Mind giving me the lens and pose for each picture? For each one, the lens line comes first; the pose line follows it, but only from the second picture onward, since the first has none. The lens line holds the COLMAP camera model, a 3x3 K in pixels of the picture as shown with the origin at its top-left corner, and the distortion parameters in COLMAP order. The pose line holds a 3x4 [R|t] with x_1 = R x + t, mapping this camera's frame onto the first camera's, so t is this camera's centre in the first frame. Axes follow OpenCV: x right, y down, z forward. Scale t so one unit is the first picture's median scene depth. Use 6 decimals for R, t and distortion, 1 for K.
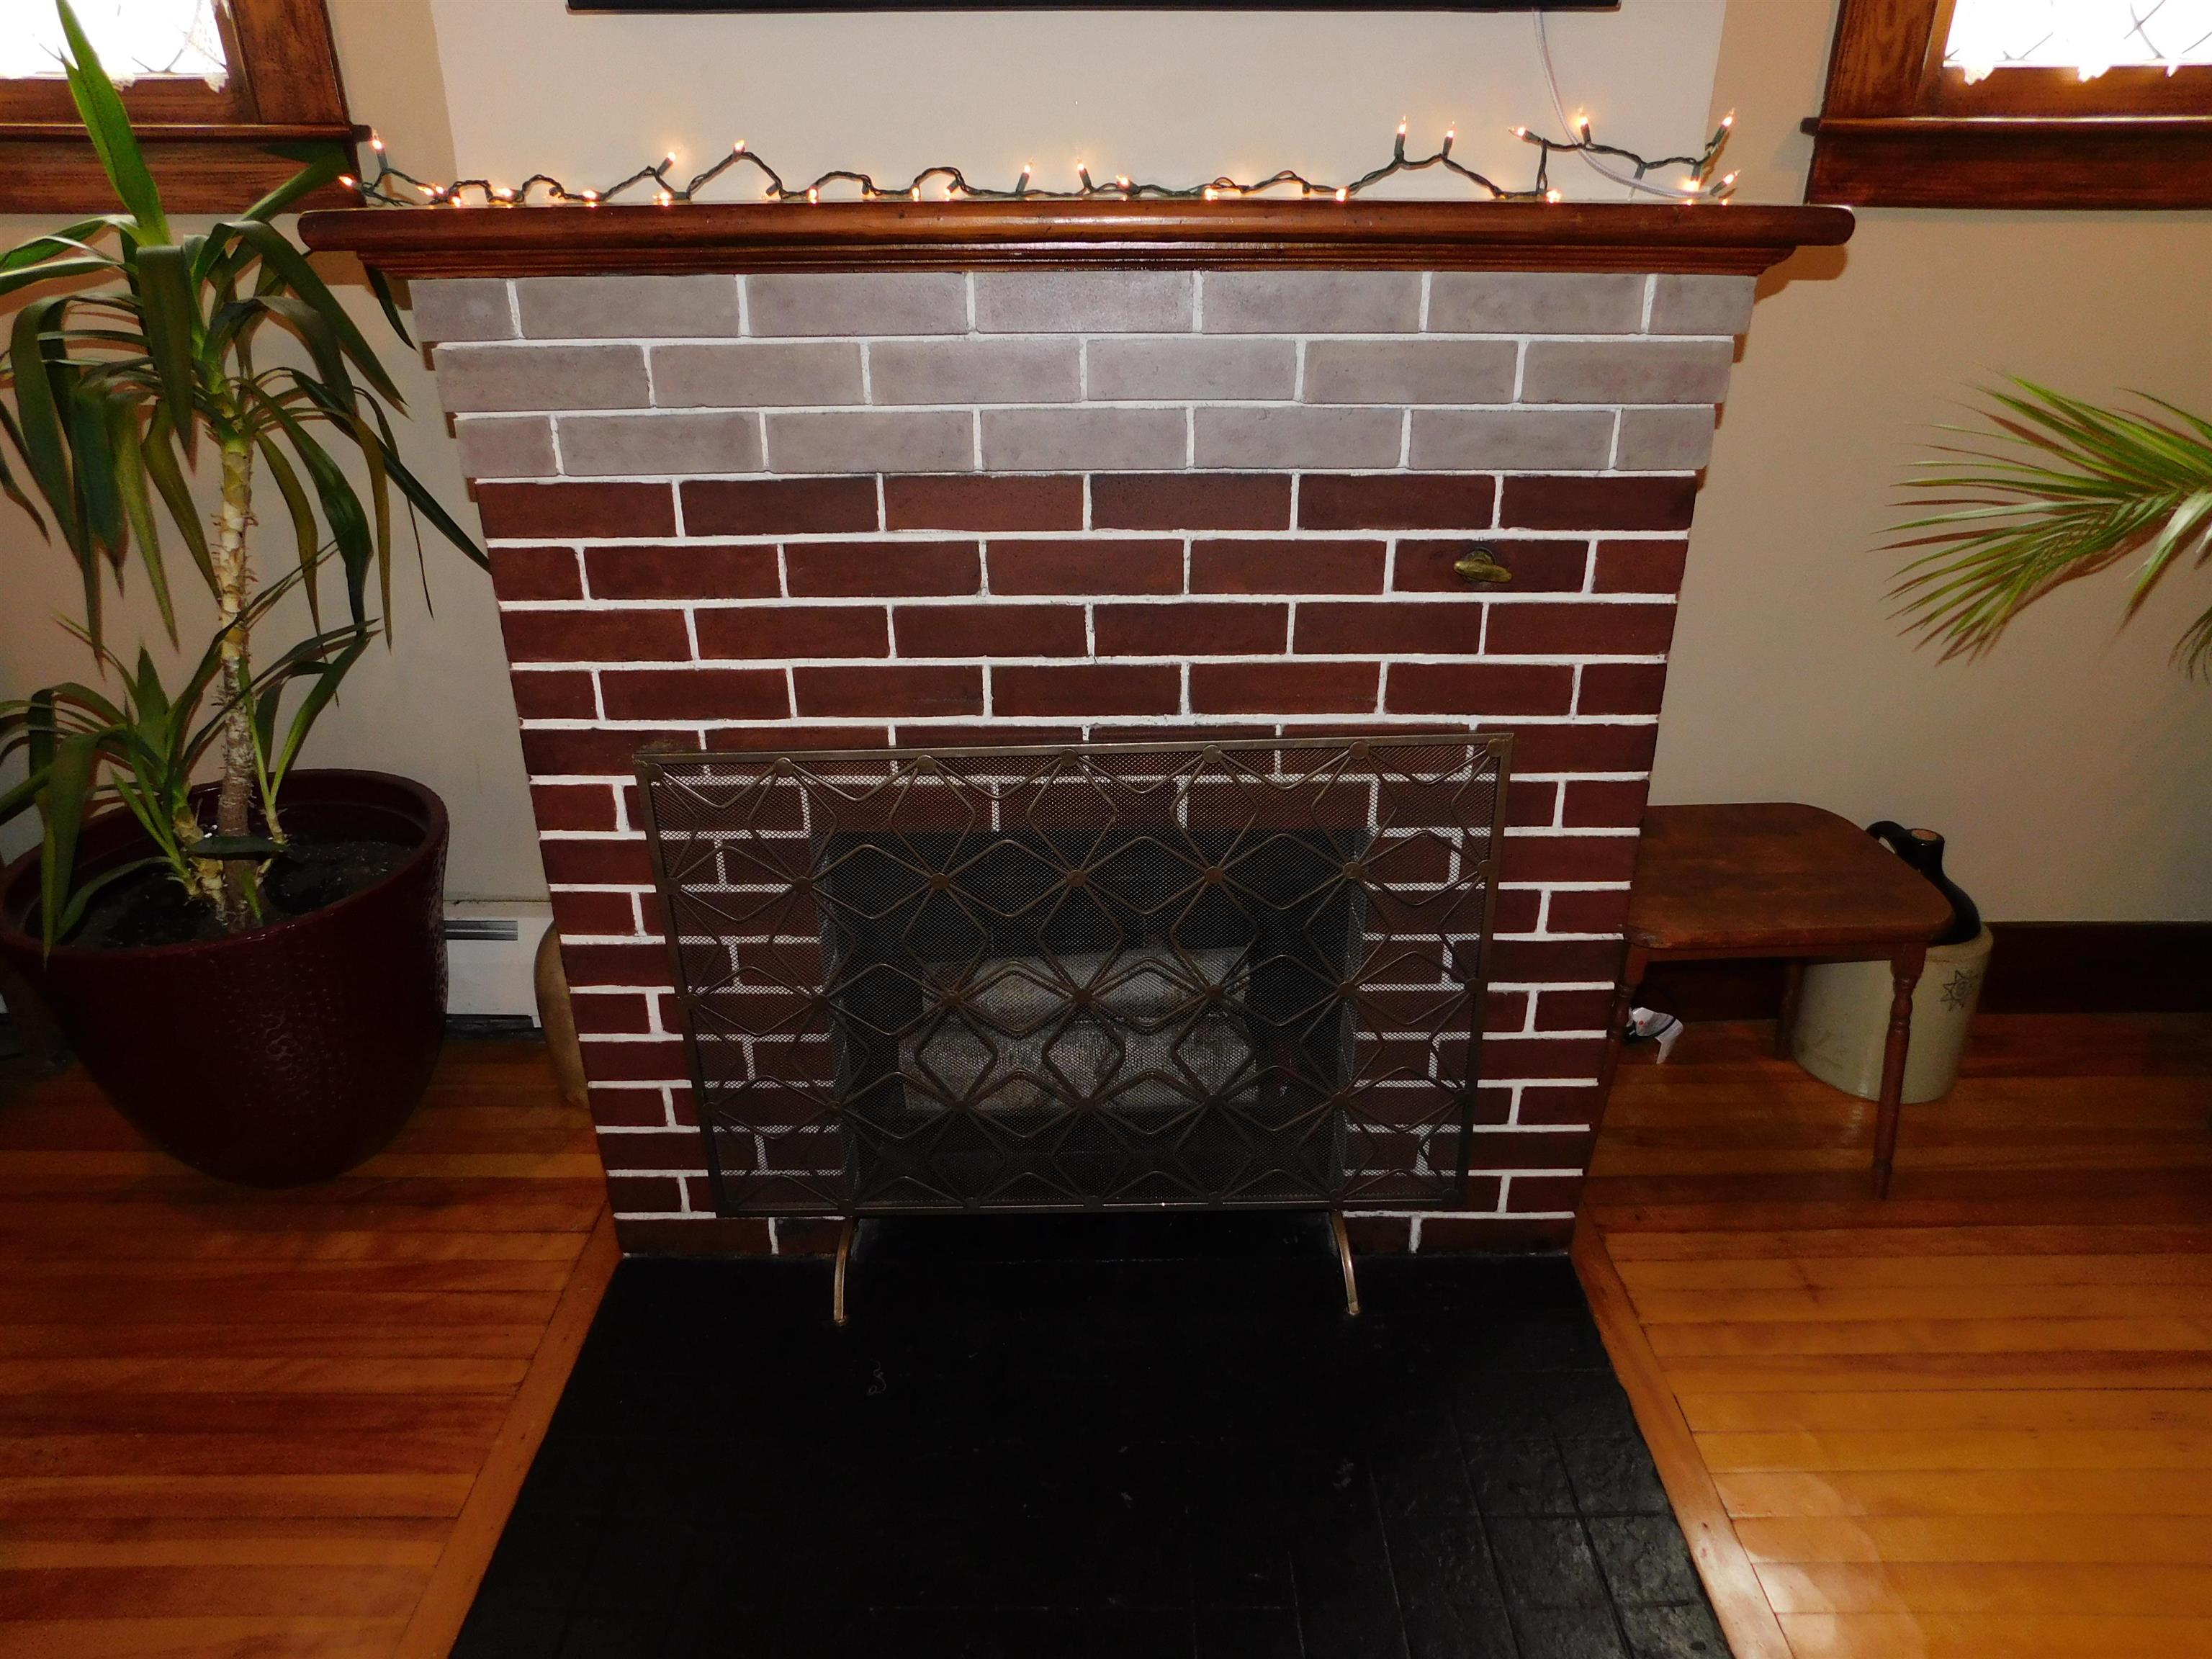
lens RADIAL K [[1464.9, 0, 1108.4], [0, 1464.9, 812.8], [0, 0, 1]] dist [-0.056556, 0.030540]
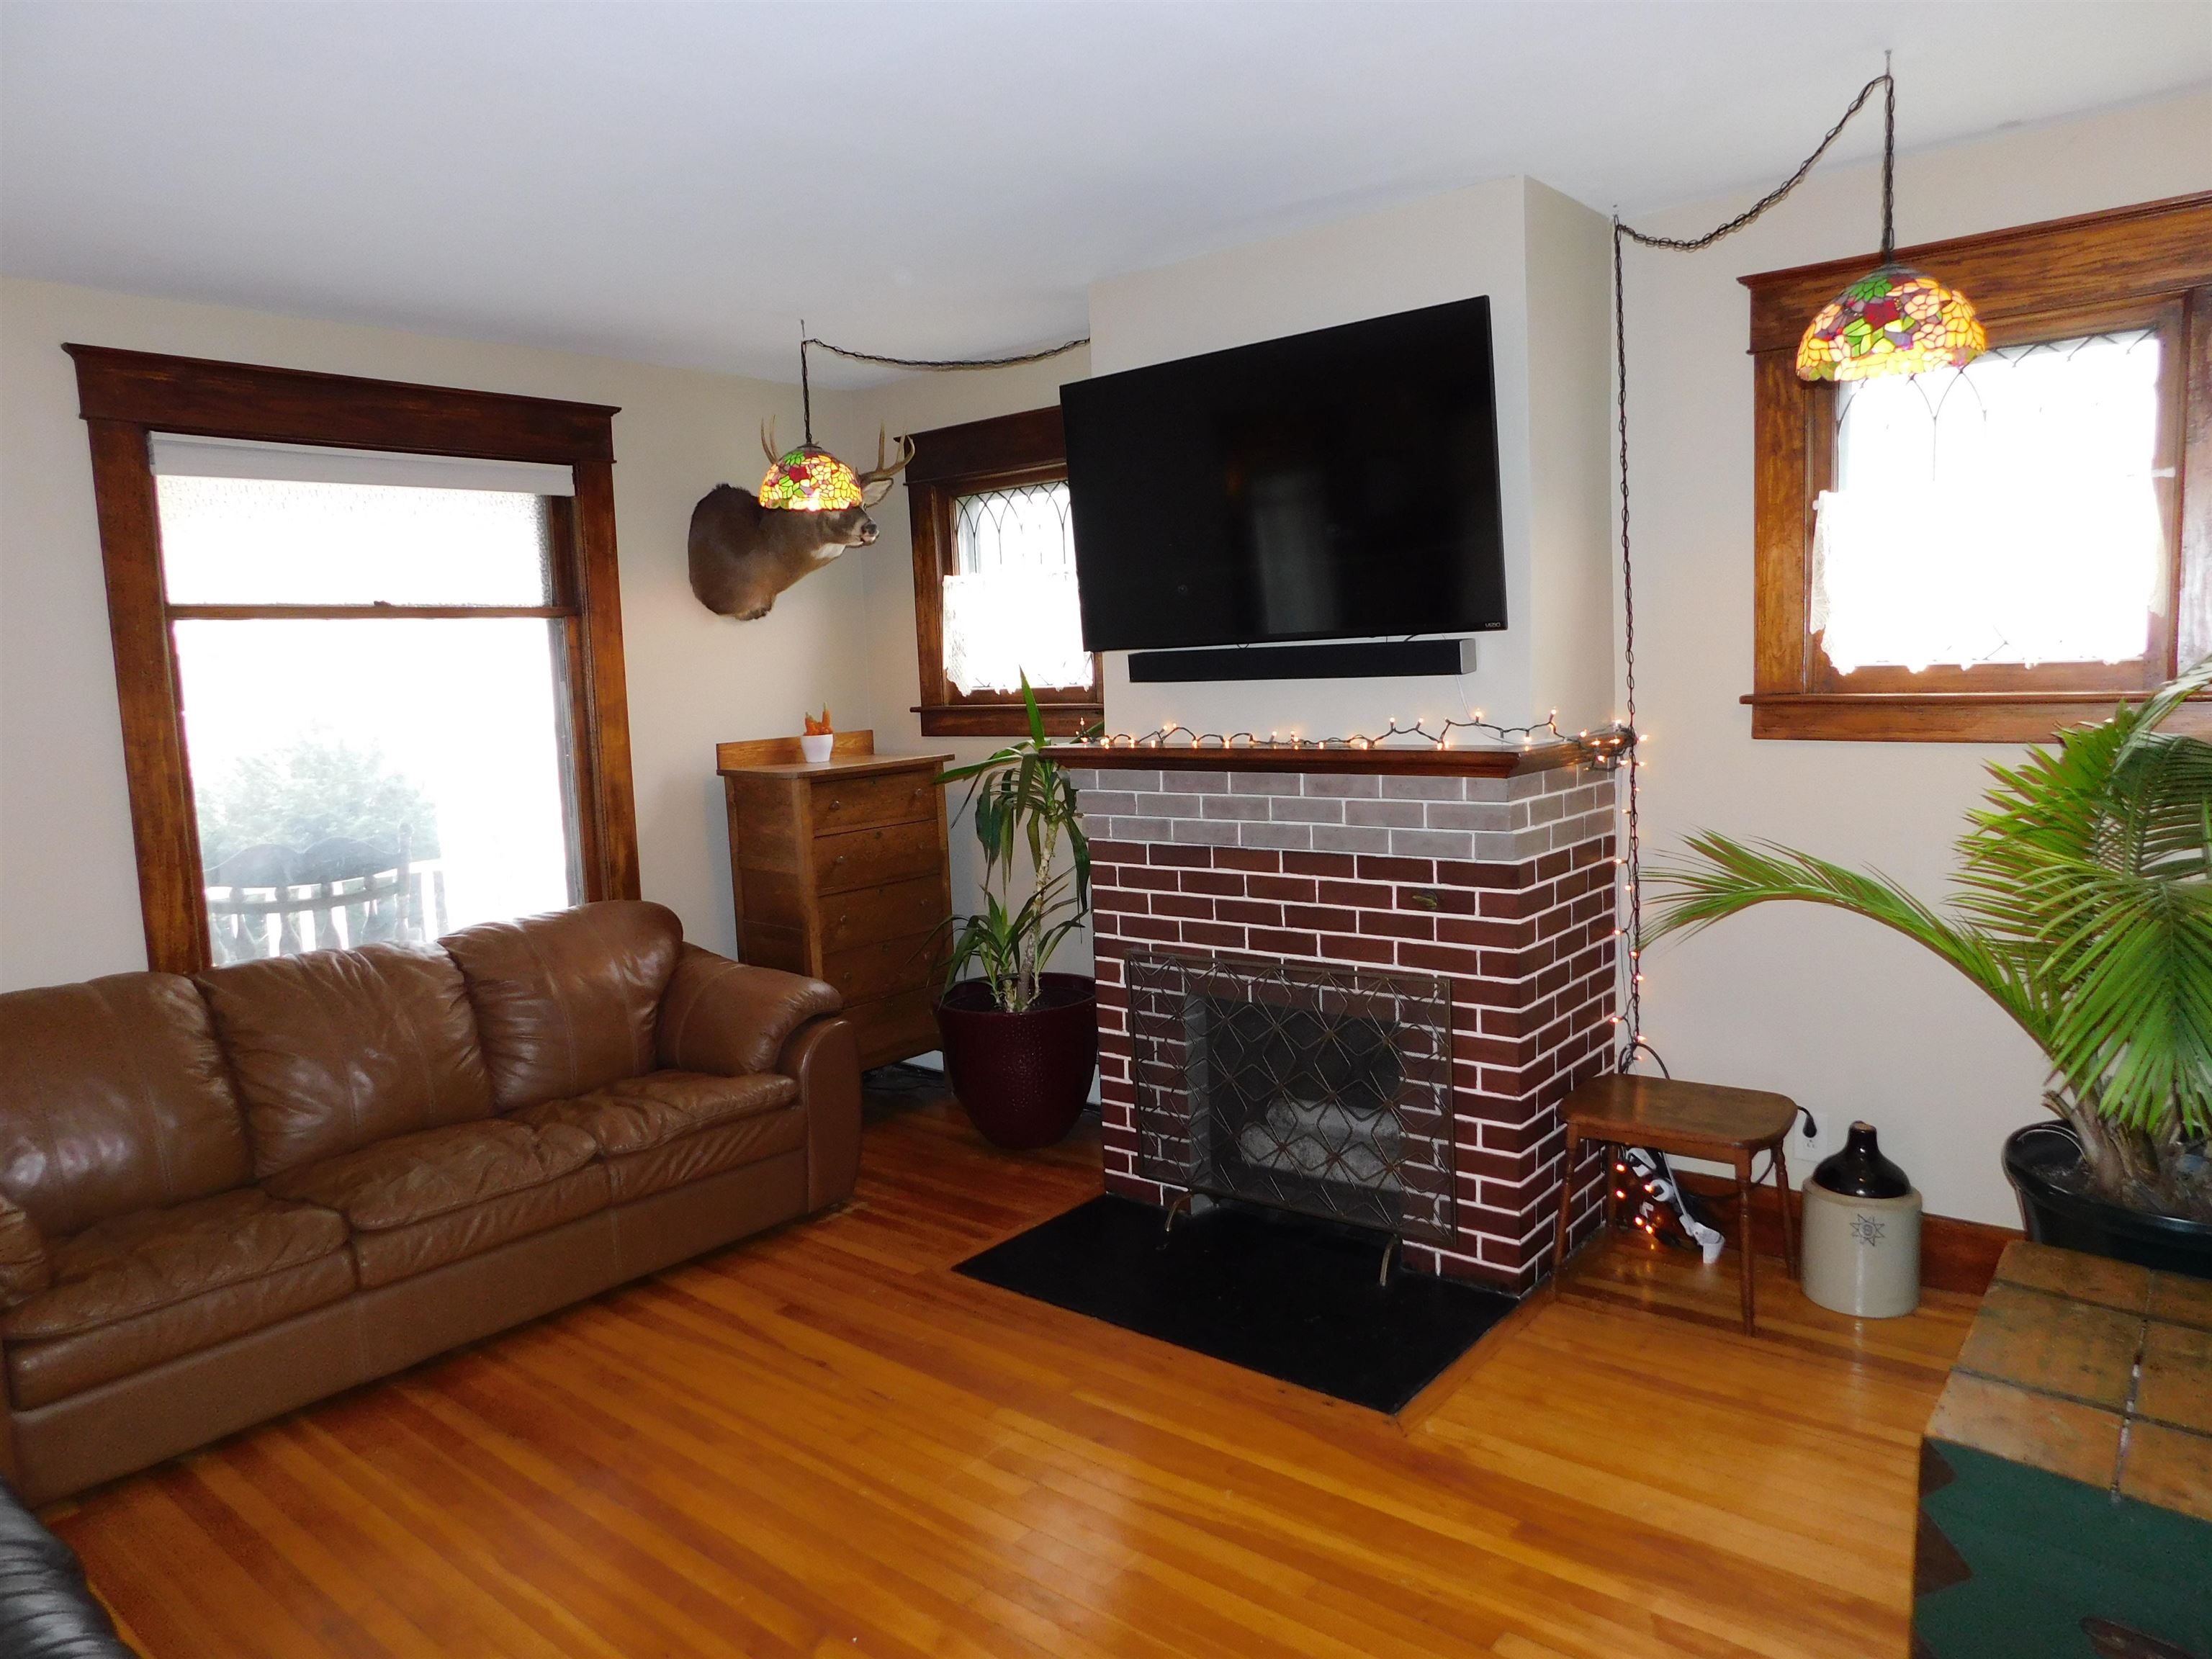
lens RADIAL K [[1464.9, 0, 1092.0], [0, 1464.9, 825.0], [0, 0, 1]] dist [-0.056556, 0.030540]
pose [[0.766194, 0.043257, -0.641152, 1.249551], [-0.233044, 0.948515, -0.214500, 0.313121], [0.598863, 0.313766, 0.736827, -0.966548]]
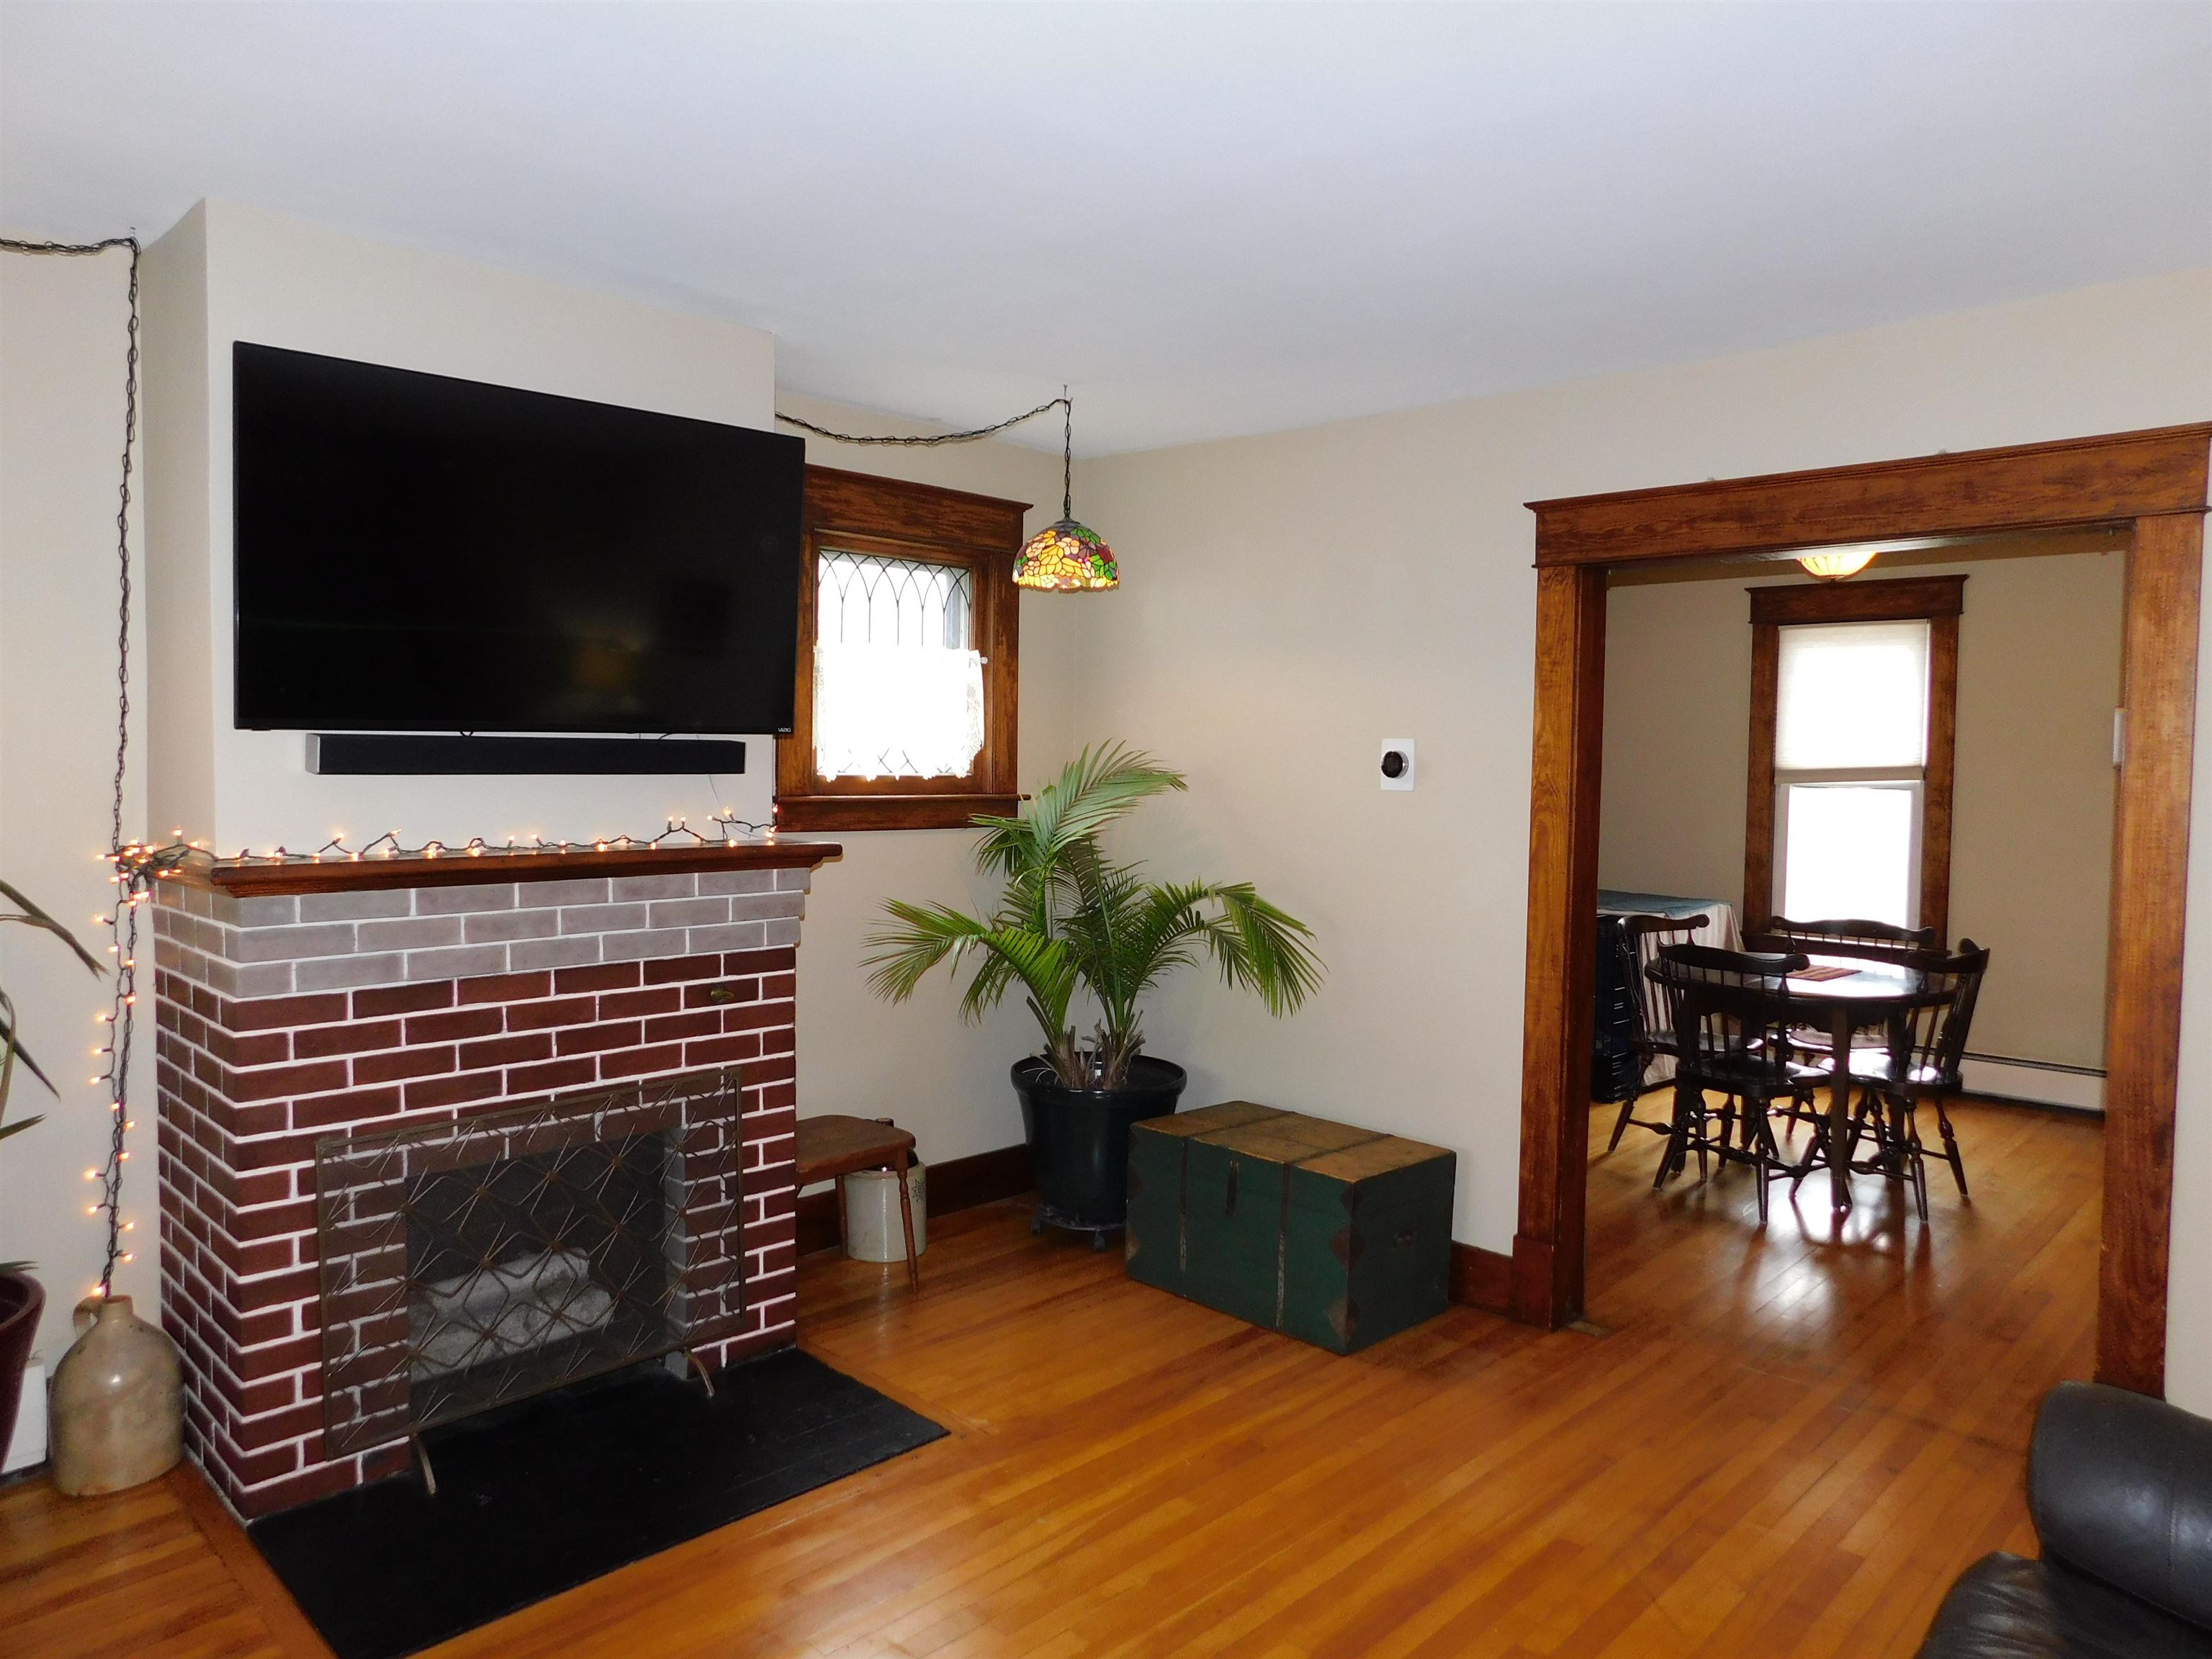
lens RADIAL K [[1464.9, 0, 1117.3], [0, 1464.9, 826.7], [0, 0, 1]] dist [-0.056556, 0.030540]
pose [[0.695989, -0.022979, 0.717684, -0.912751], [0.286264, 0.925505, -0.247977, 0.323064], [-0.658523, 0.378037, 0.650720, -0.962971]]
